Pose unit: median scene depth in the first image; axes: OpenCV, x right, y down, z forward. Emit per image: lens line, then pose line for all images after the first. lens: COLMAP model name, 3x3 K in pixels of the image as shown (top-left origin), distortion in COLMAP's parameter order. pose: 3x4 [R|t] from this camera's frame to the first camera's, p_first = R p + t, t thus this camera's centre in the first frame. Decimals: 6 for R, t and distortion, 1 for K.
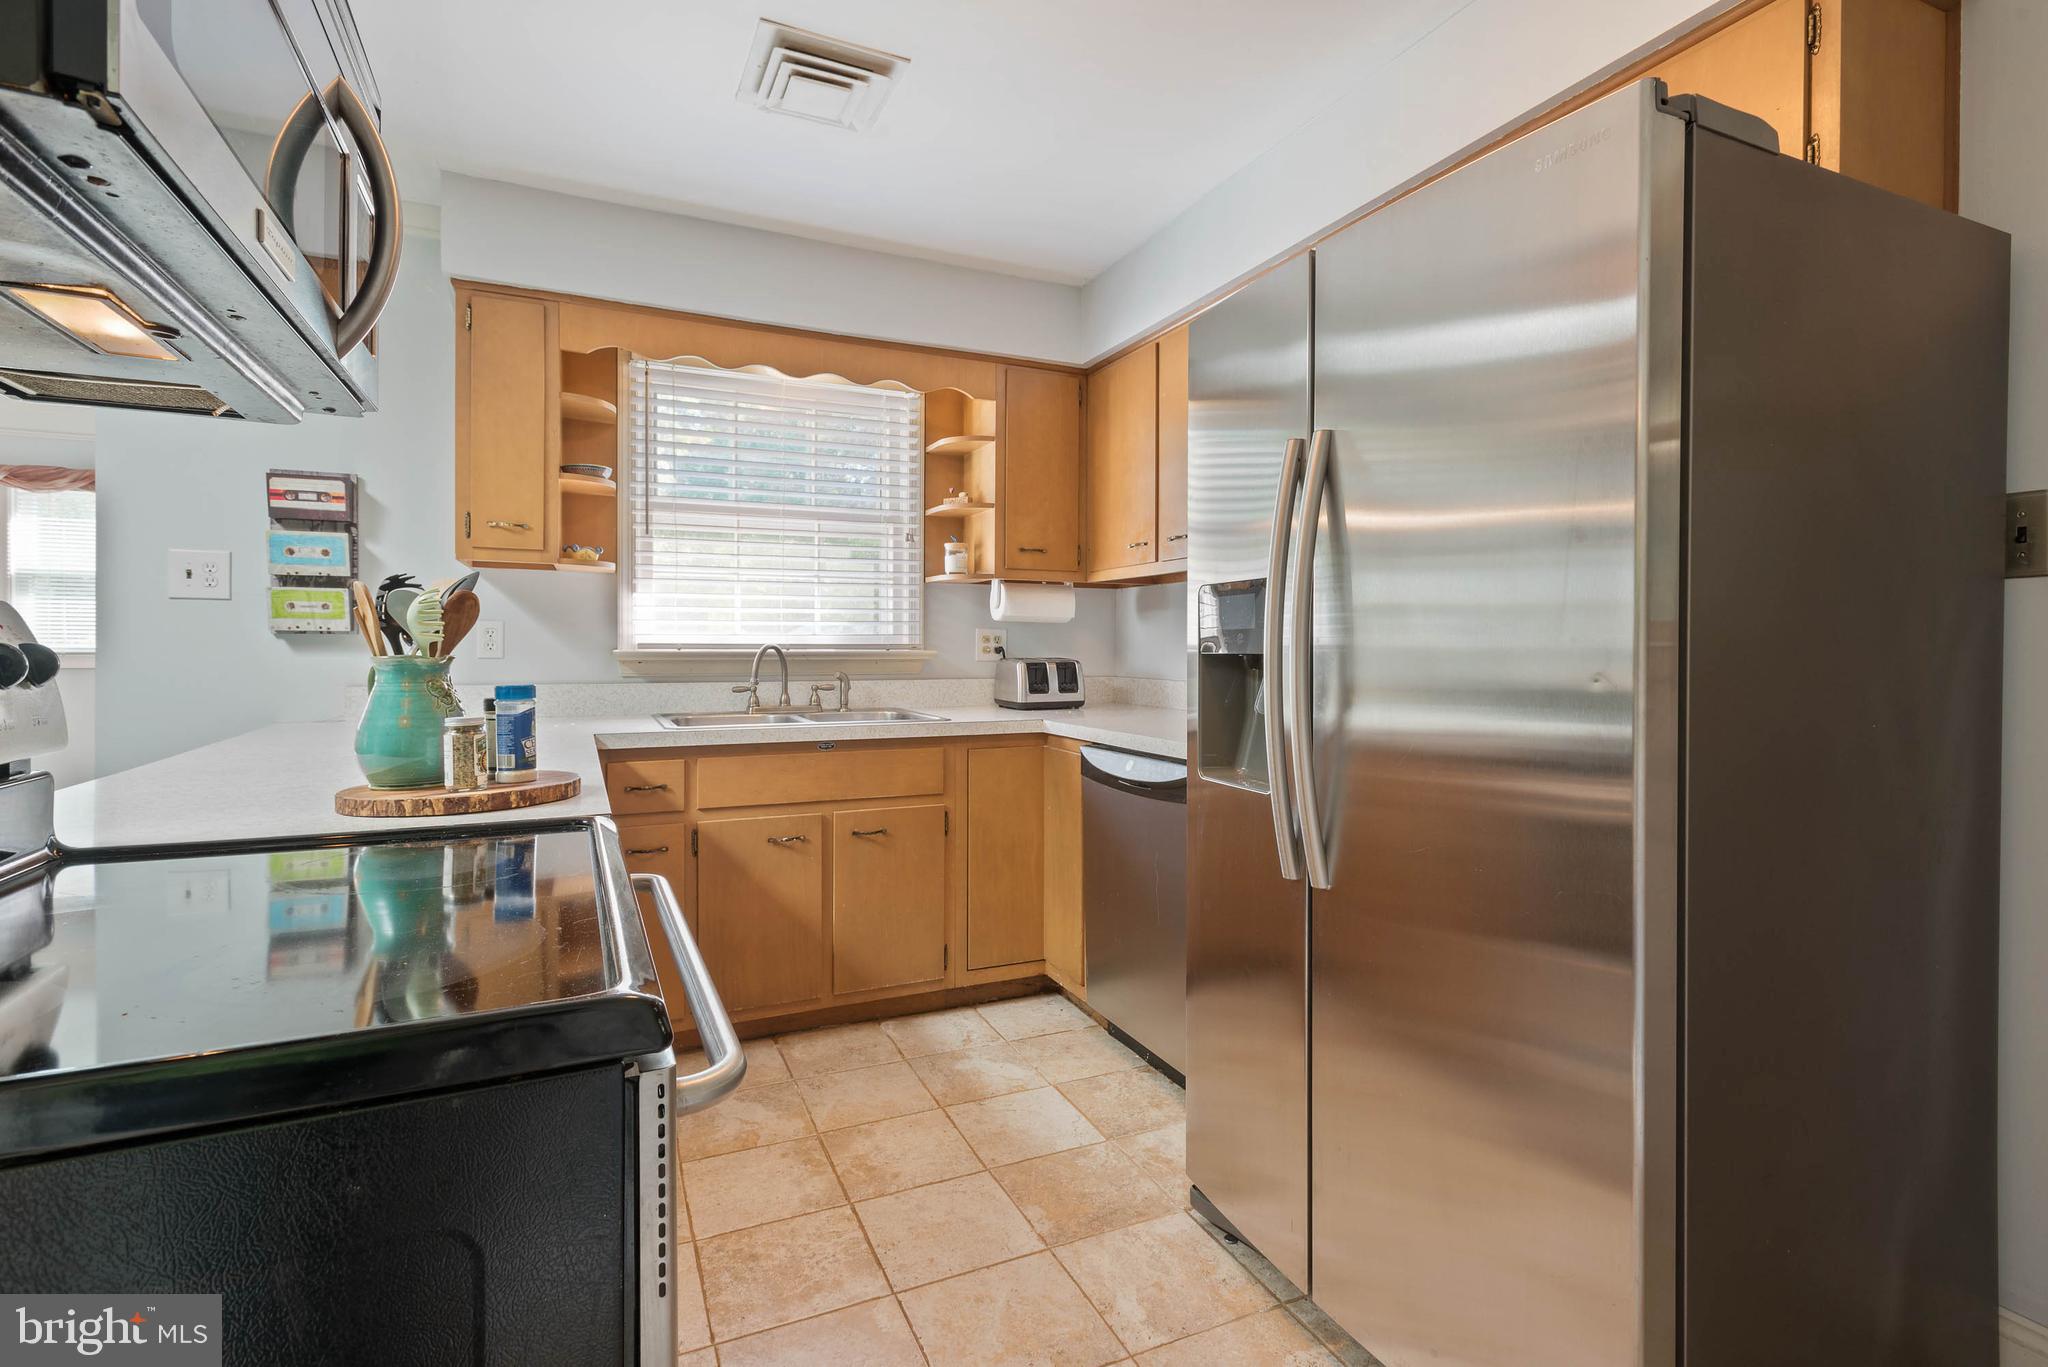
lens RADIAL K [[966.3, 0, 1007.8], [0, 966.3, 654.4], [0, 0, 1]] dist [0.005901, -0.001137]
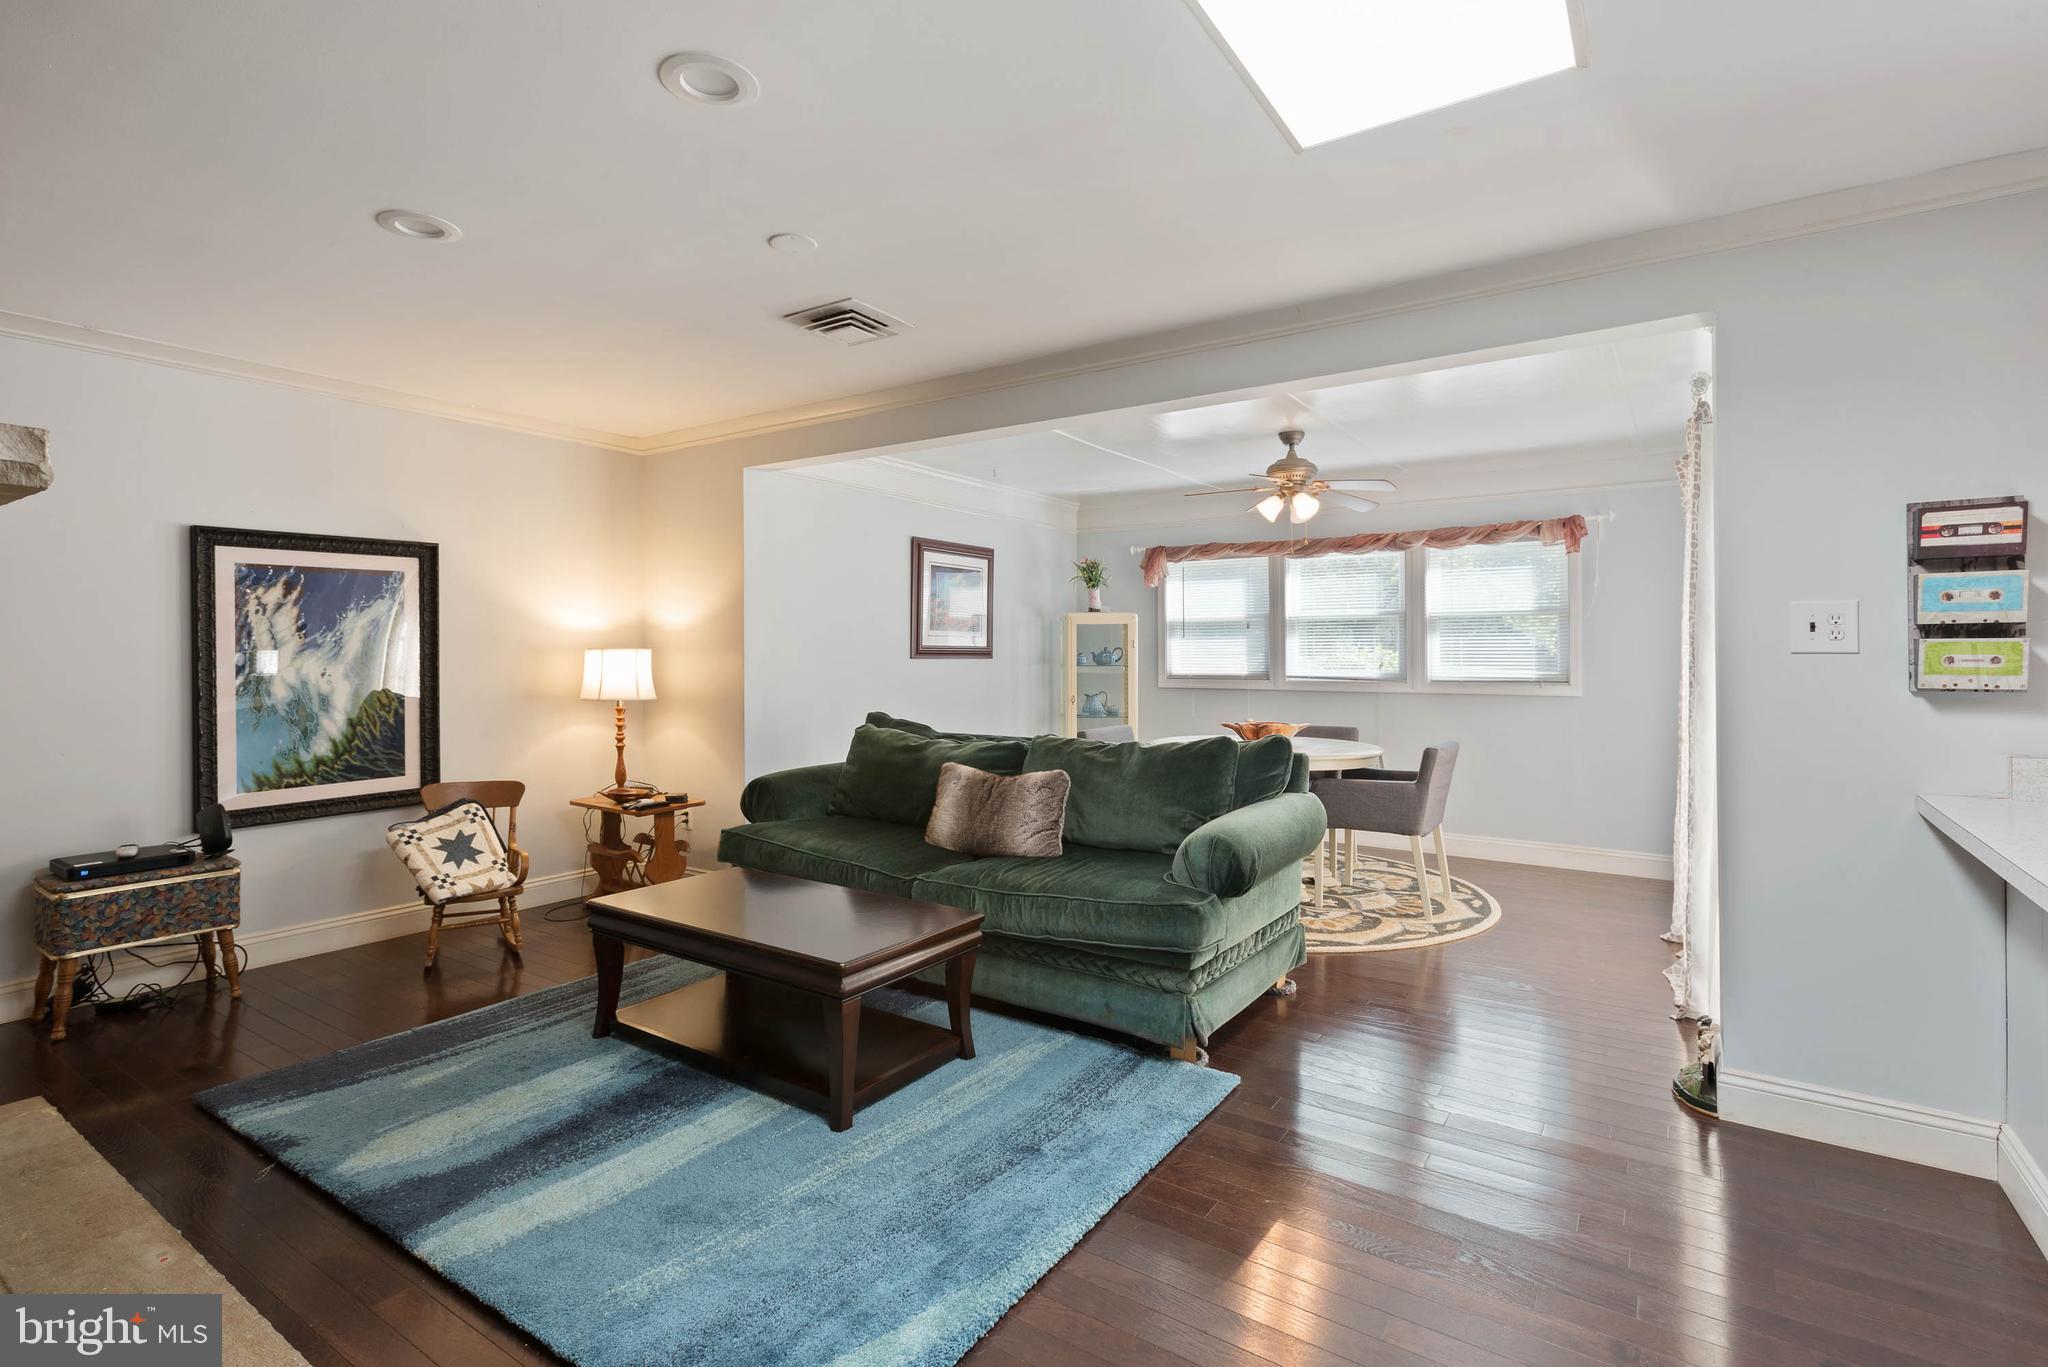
lens RADIAL K [[966.3, 0, 1044.0], [0, 966.3, 652.5], [0, 0, 1]] dist [0.005901, -0.001137]
pose [[0.522880, -0.007955, -0.852369, -0.416041], [-0.000037, 0.999956, -0.009355, -0.047568], [0.852406, 0.004923, 0.522857, -0.124834]]
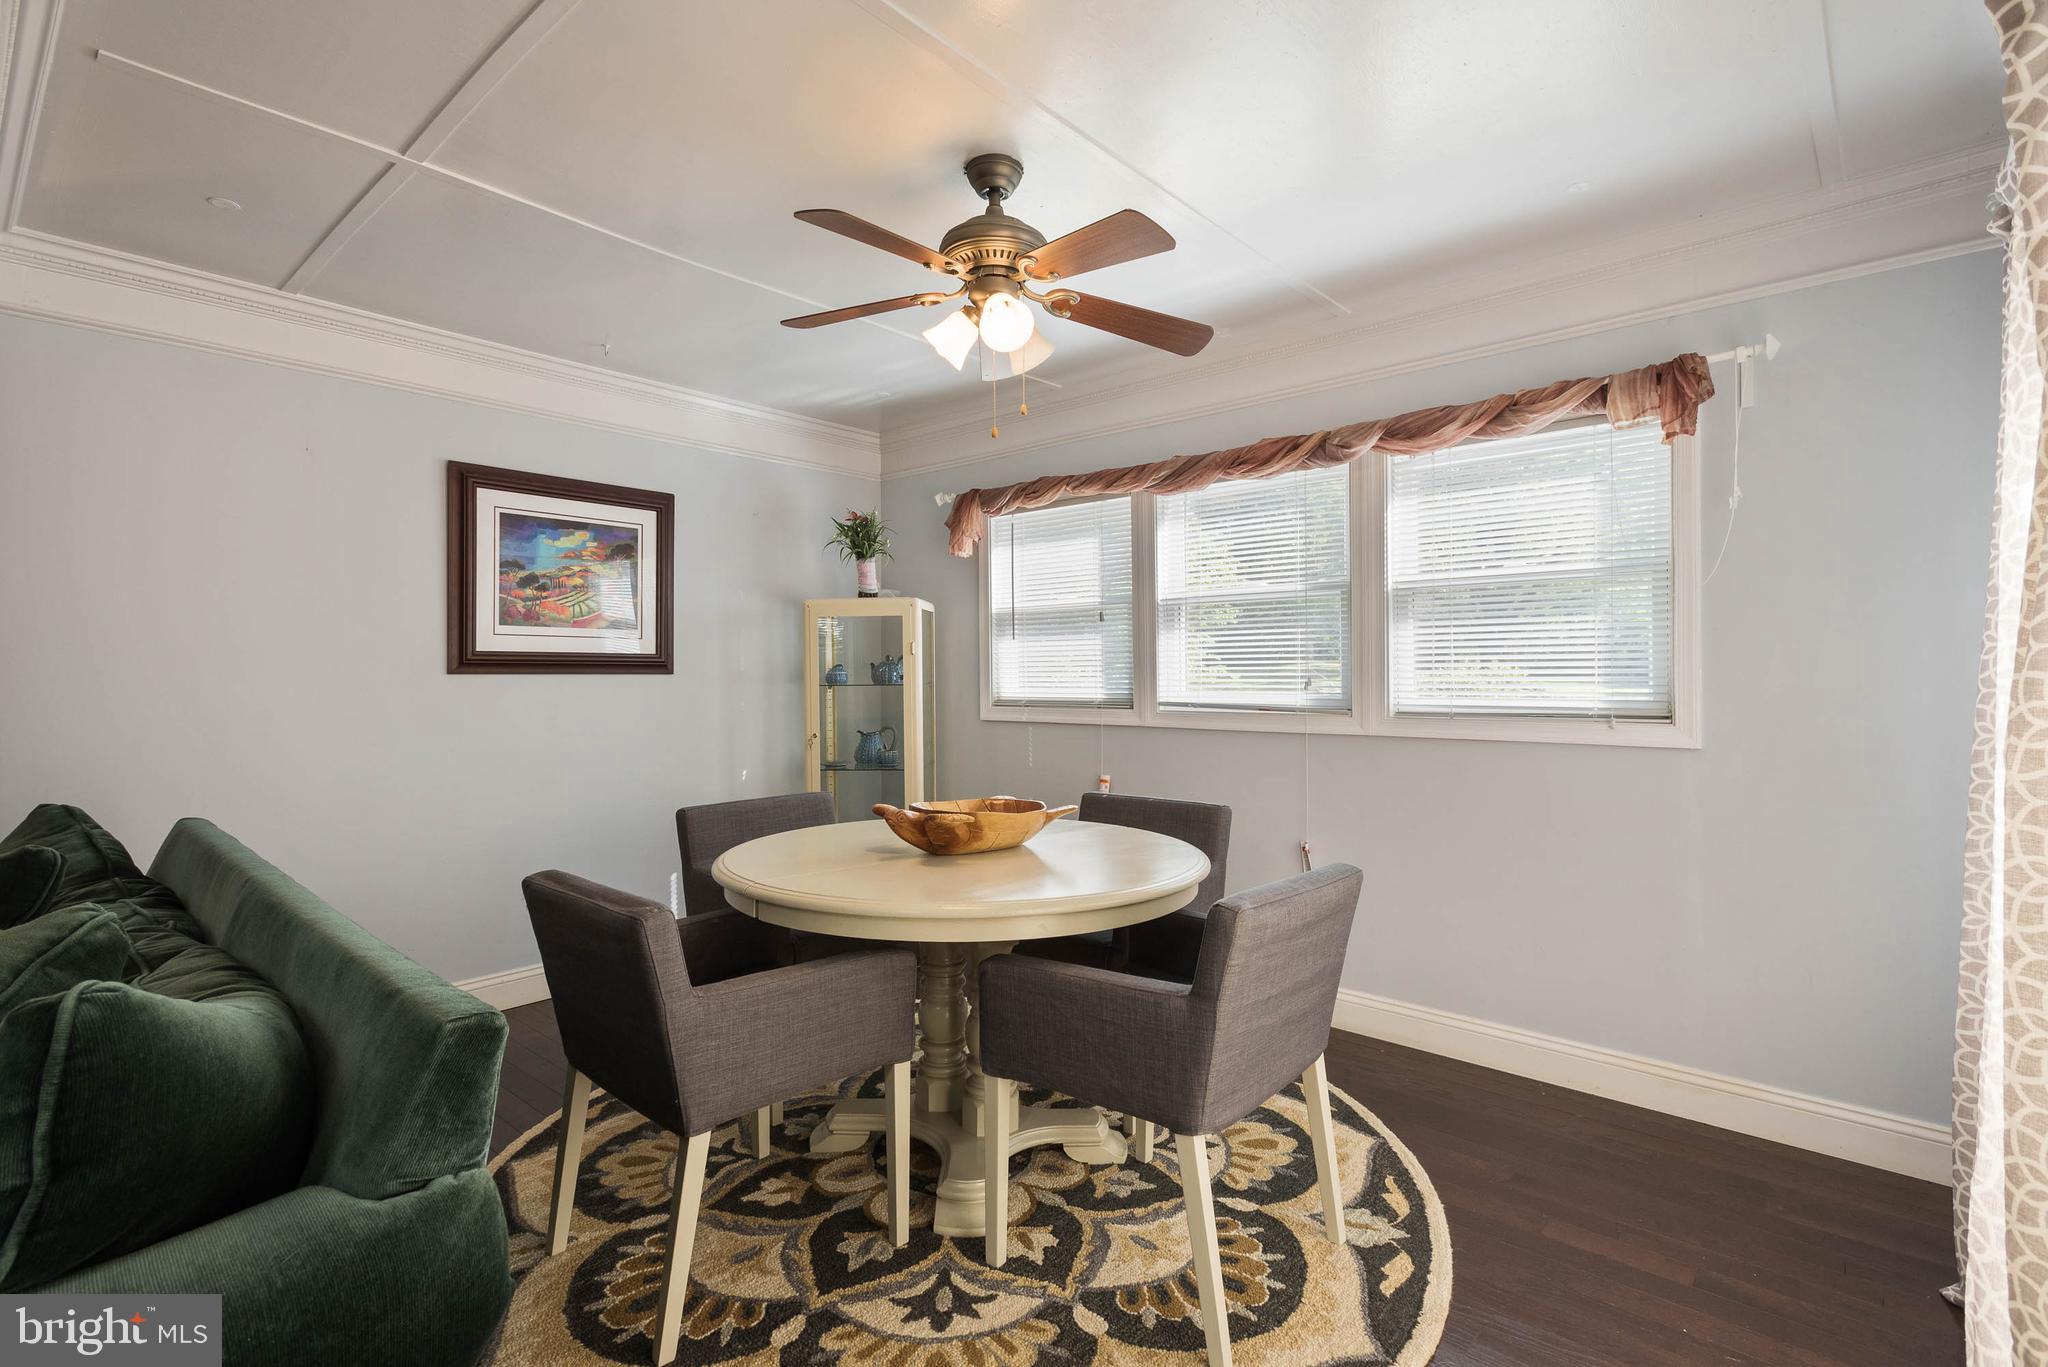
lens RADIAL K [[966.3, 0, 1034.8], [0, 966.3, 673.2], [0, 0, 1]] dist [0.005901, -0.001137]
pose [[0.412698, -0.006786, -0.910843, -0.977106], [0.003048, 0.999977, -0.006070, -0.044827], [0.910863, -0.000271, 0.412709, 0.938598]]
